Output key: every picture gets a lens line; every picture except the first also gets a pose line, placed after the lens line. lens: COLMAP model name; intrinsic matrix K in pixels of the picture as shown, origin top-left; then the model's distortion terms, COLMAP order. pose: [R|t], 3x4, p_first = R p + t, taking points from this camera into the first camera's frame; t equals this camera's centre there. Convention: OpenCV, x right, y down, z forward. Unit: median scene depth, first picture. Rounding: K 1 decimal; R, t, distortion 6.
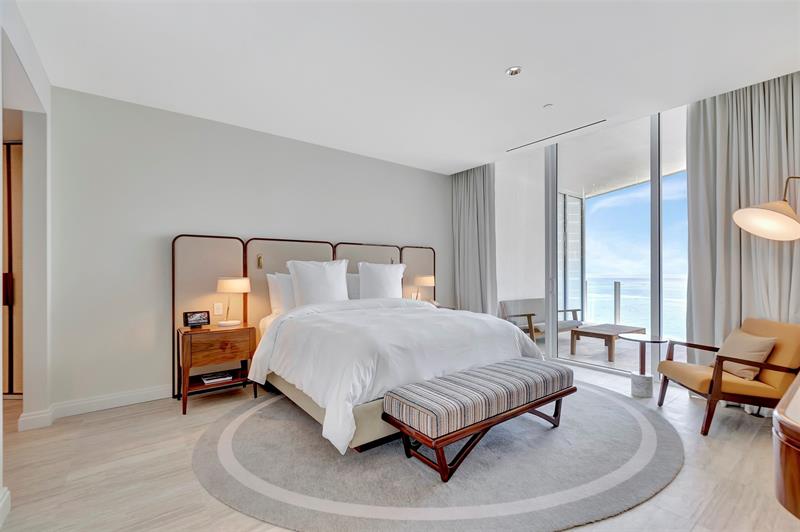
lens RADIAL K [[361.0, 0, 412.4], [0, 361.0, 266.6], [0, 0, 1]] dist [0.006643, -0.000425]
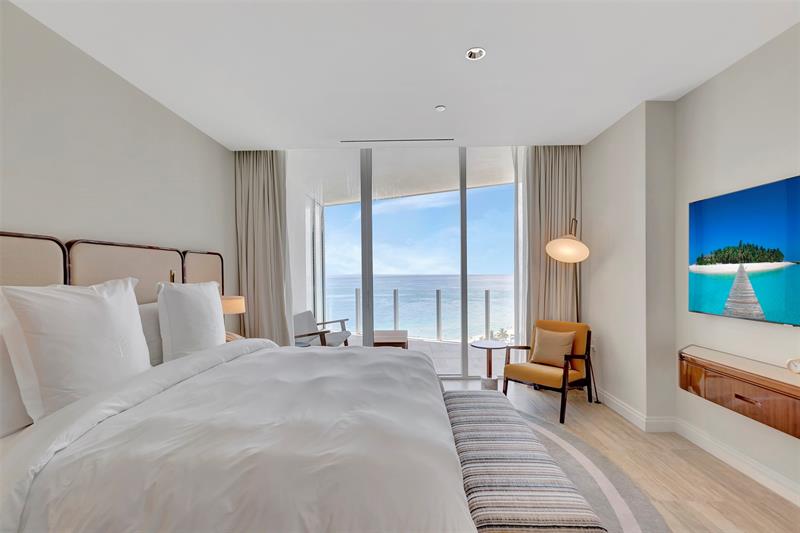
lens RADIAL K [[361.0, 0, 411.6], [0, 361.0, 276.4], [0, 0, 1]] dist [0.006643, -0.000425]
pose [[0.635704, -0.005387, 0.771914, -0.251335], [-0.002493, 0.999956, 0.009032, -0.020689], [-0.771929, -0.007666, 0.635662, 0.330337]]
